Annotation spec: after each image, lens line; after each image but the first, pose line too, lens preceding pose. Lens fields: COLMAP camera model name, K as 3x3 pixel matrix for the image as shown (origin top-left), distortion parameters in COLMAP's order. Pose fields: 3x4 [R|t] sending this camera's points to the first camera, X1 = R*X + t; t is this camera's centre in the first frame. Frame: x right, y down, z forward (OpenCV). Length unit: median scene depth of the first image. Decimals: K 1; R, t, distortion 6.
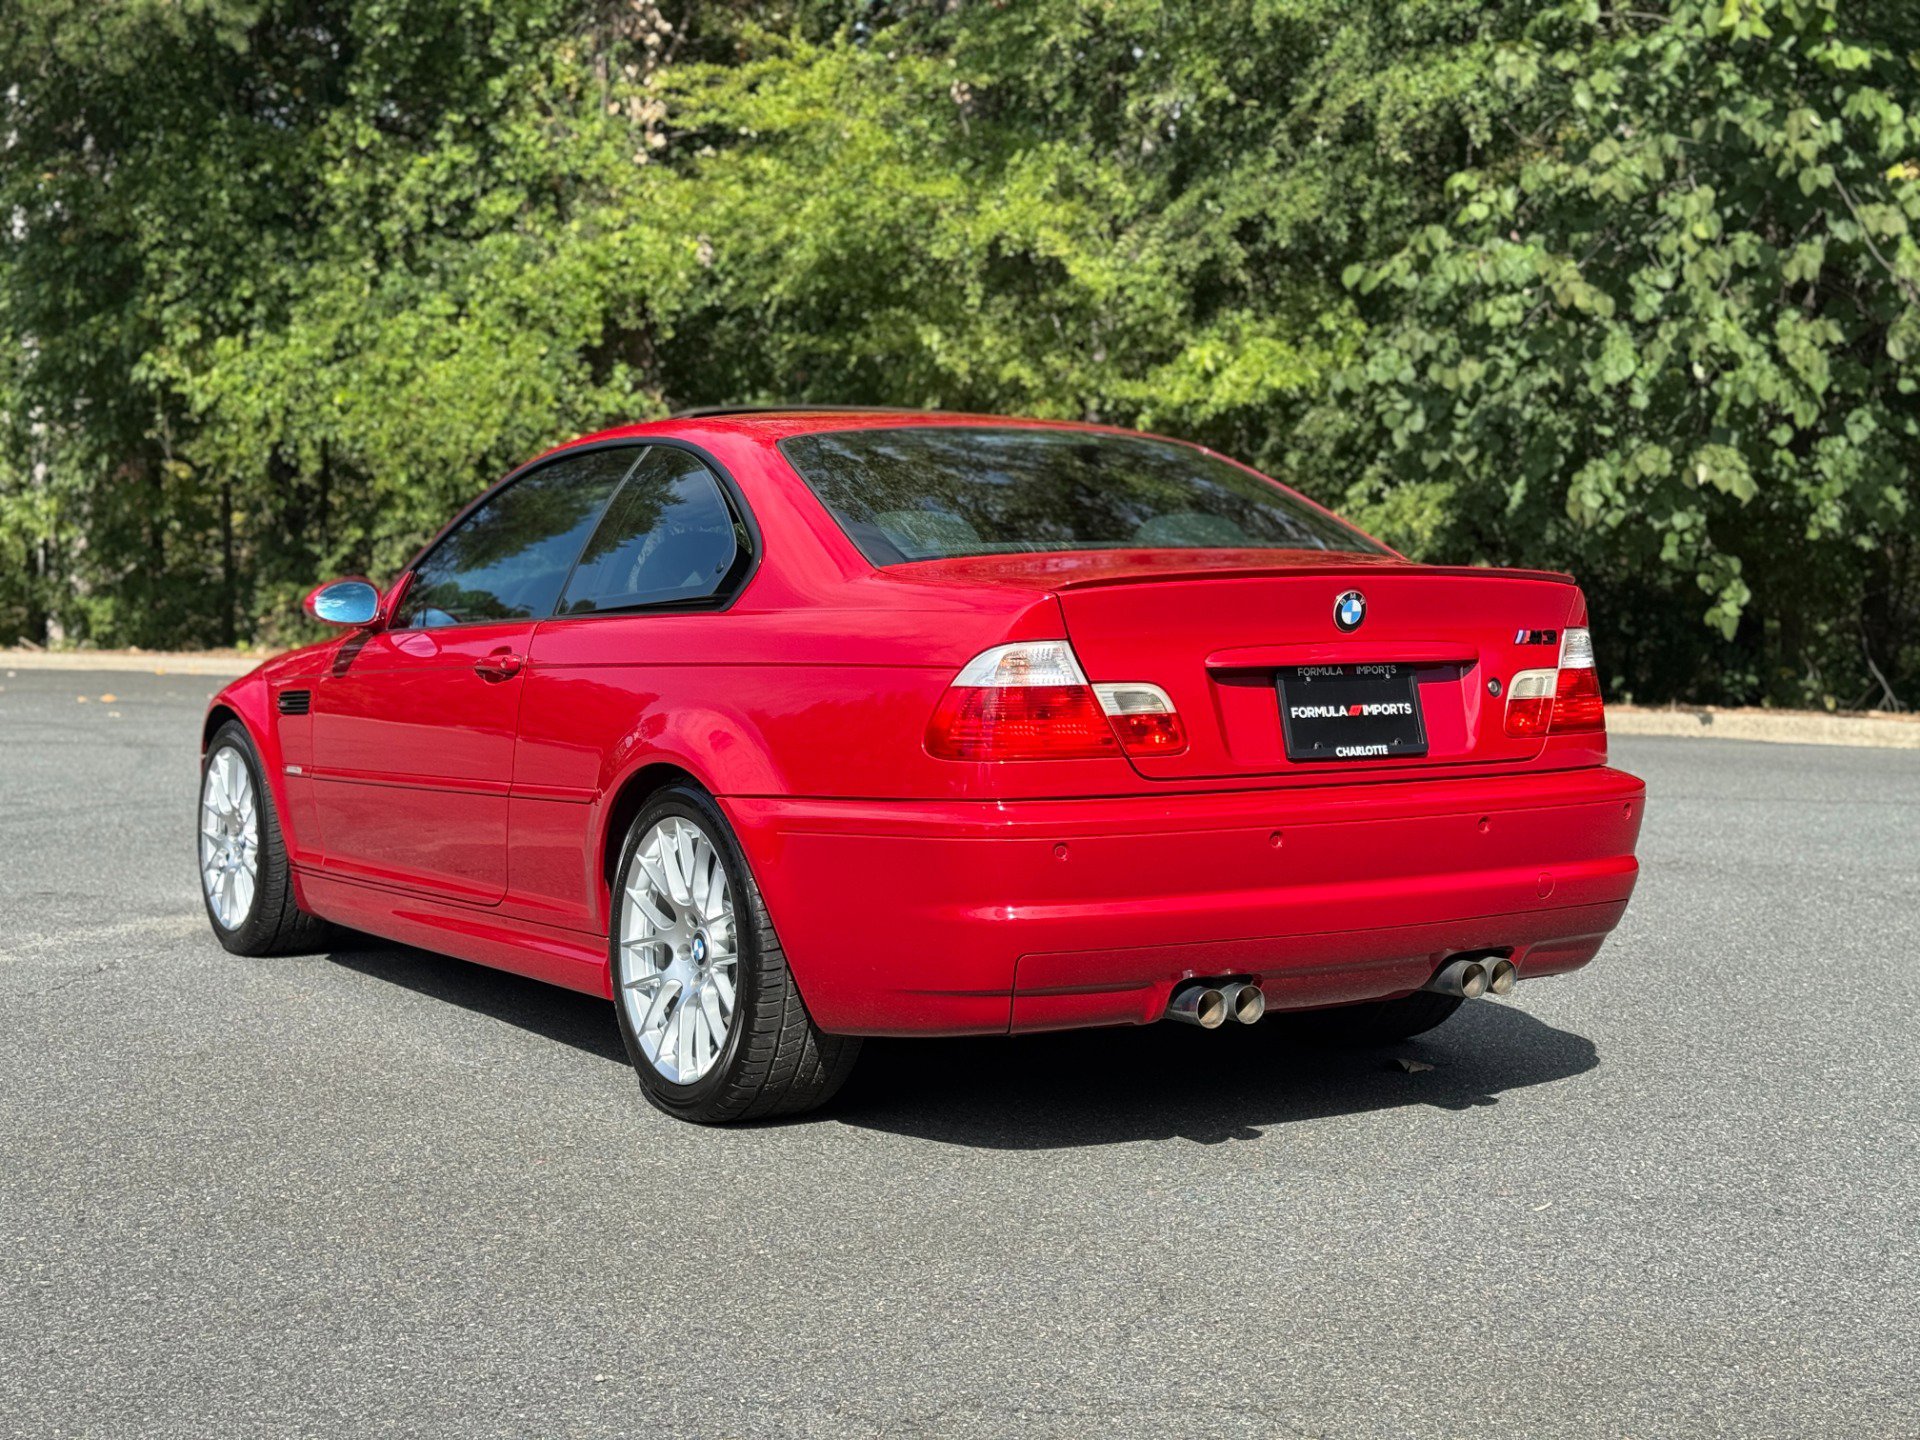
lens RADIAL K [[2669.1, 0, 948.4], [0, 2669.1, 725.2], [0, 0, 1]] dist [0.135691, 0.000000]
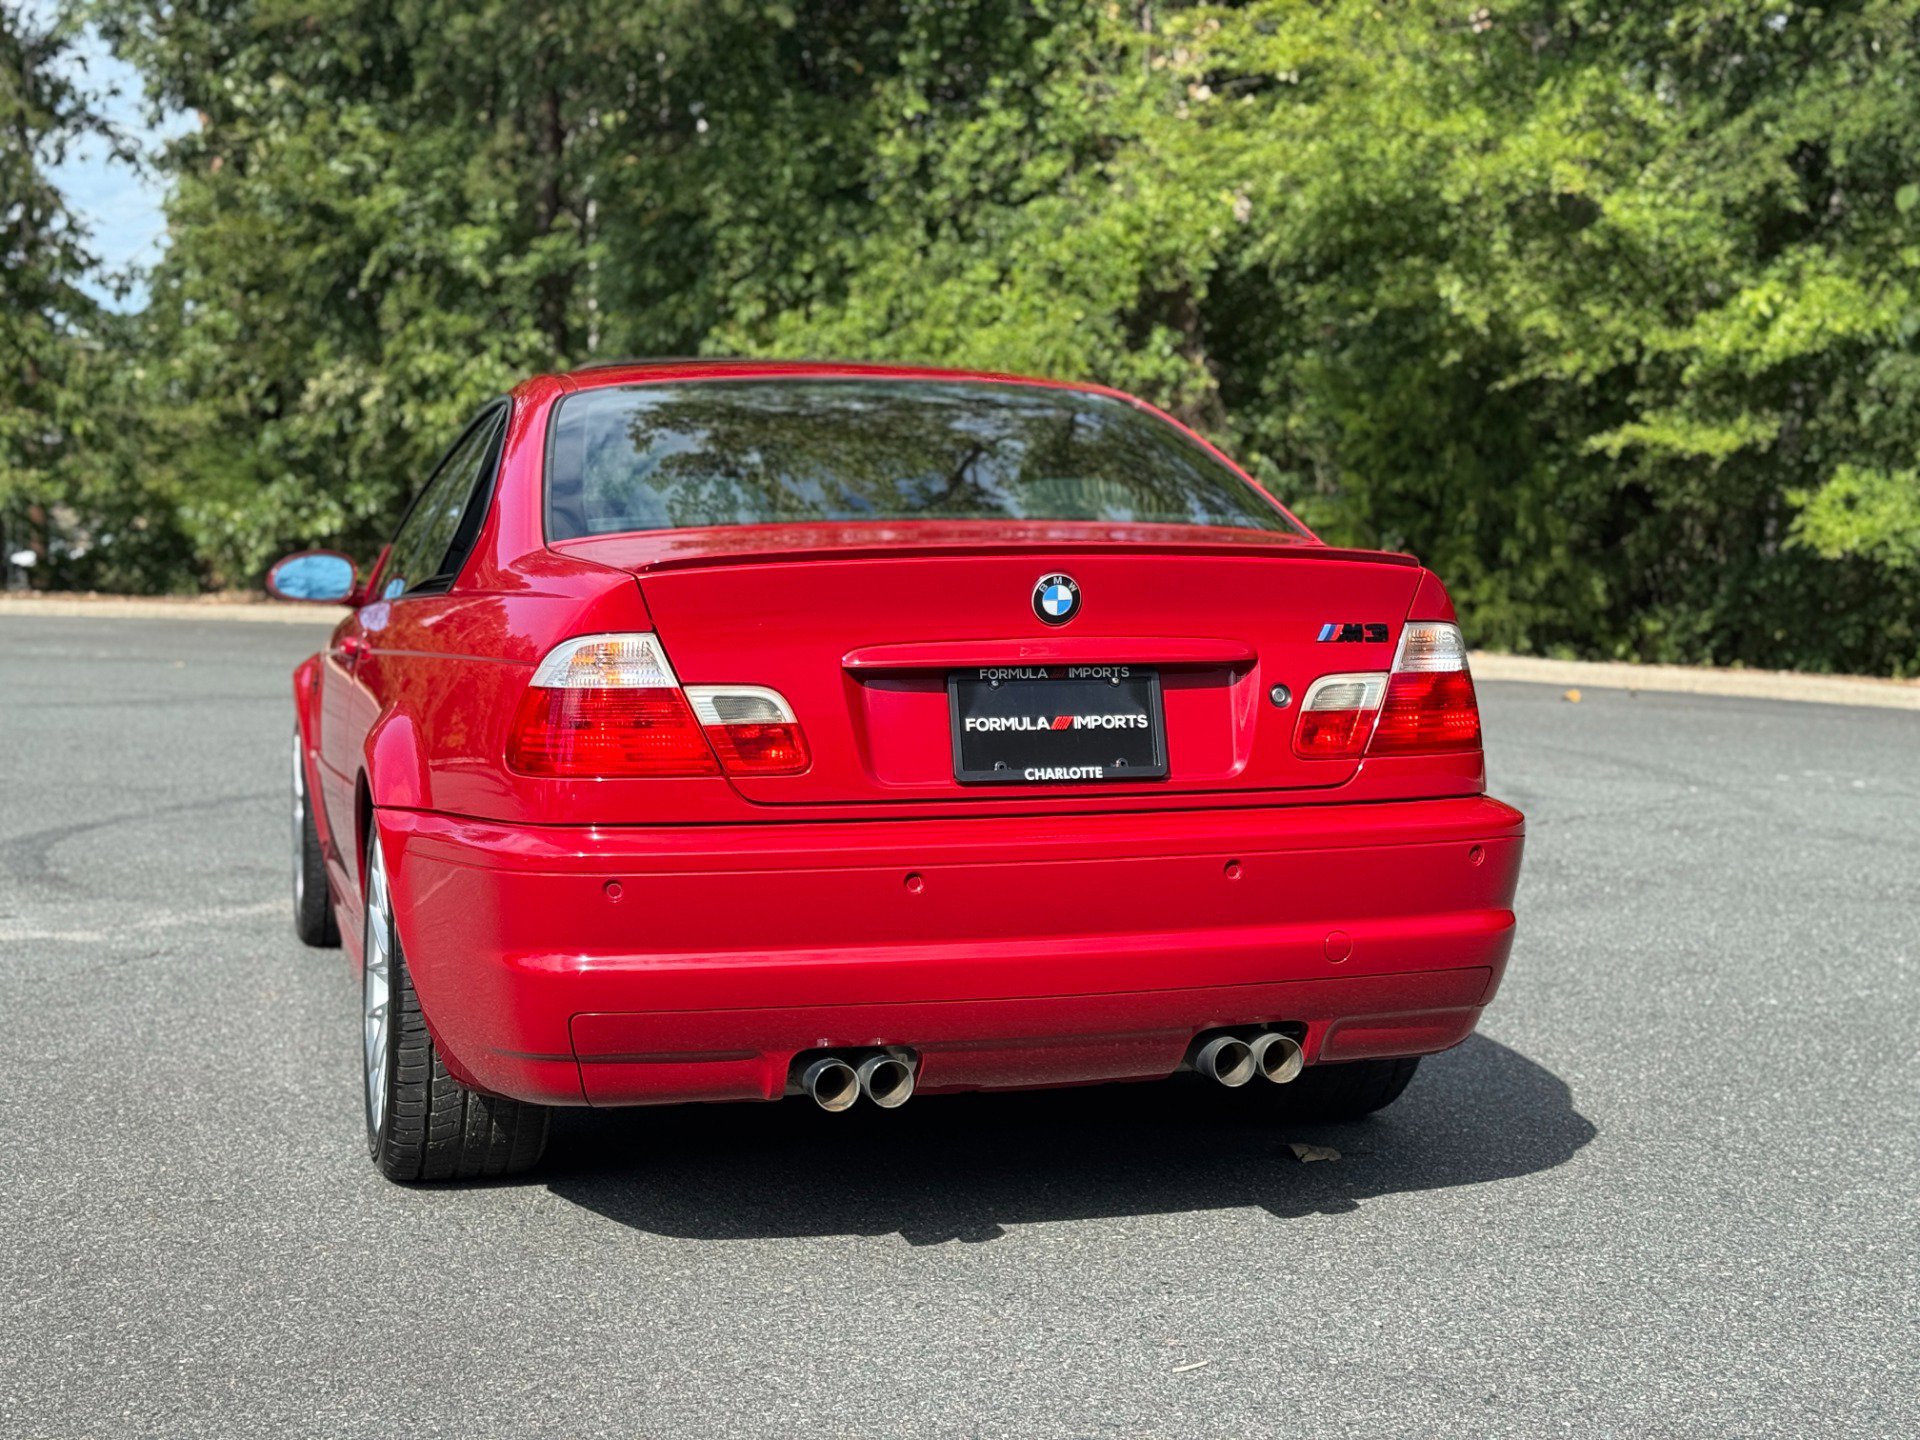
lens RADIAL K [[2669.1, 0, 957.1], [0, 2669.1, 735.0], [0, 0, 1]] dist [0.135691, 0.000000]
pose [[0.963734, 0.019340, -0.266162, 0.083326], [-0.015252, 0.999732, 0.017417, -0.003806], [0.266428, -0.012726, 0.963771, 0.054549]]
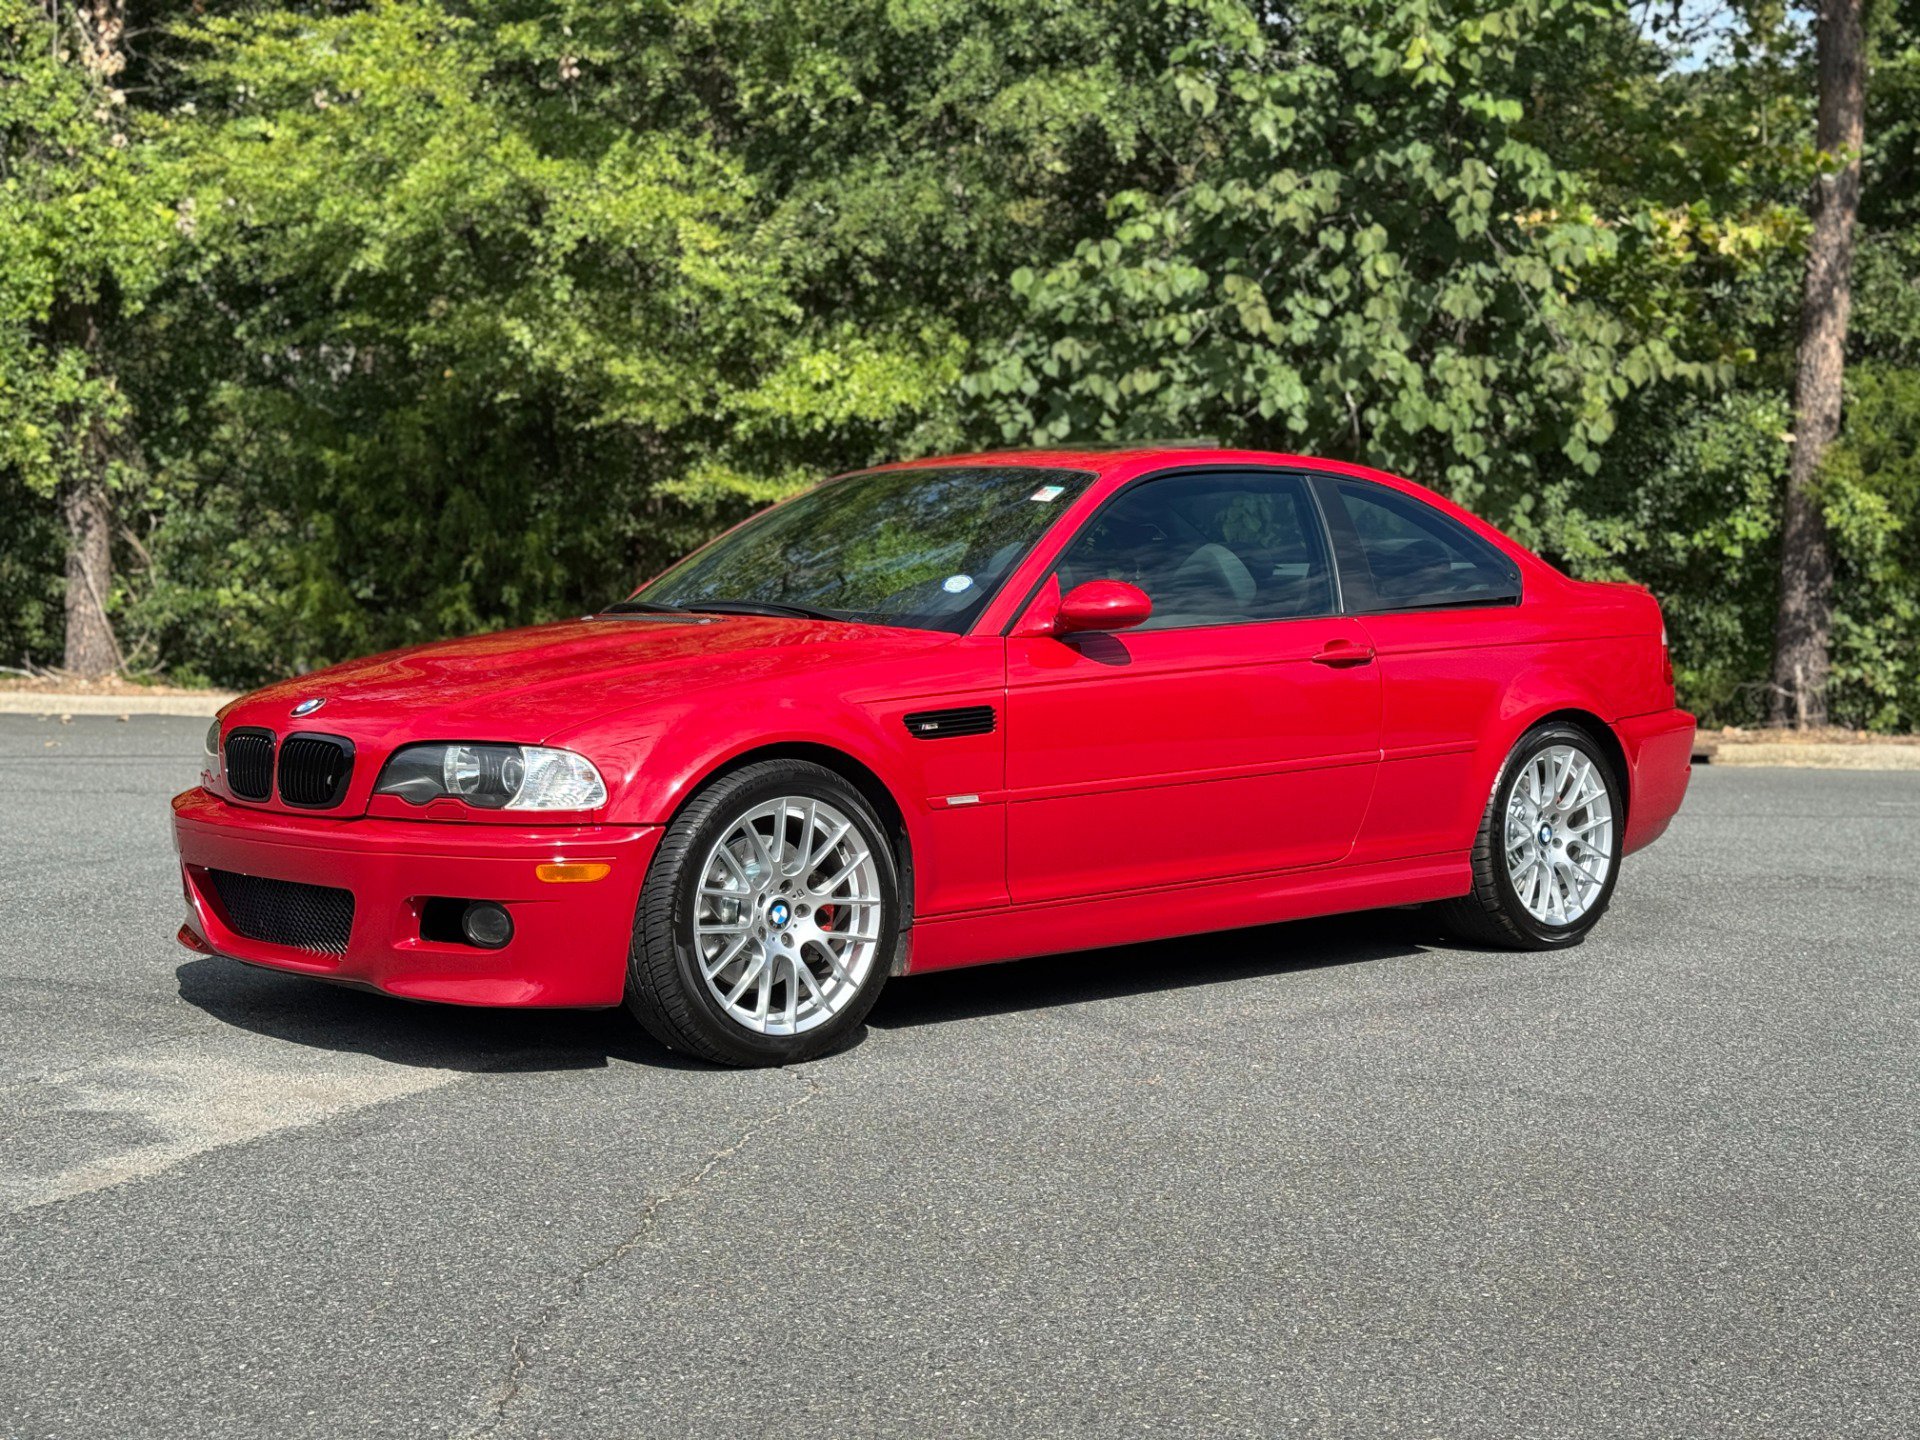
lens RADIAL K [[2669.1, 0, 998.8], [0, 2669.1, 716.9], [0, 0, 1]] dist [0.135691, 0.000000]
pose [[0.938100, -0.006918, 0.346294, -0.180706], [0.011343, 0.999878, -0.010753, -0.001171], [-0.346178, 0.014015, 0.938064, 0.083363]]
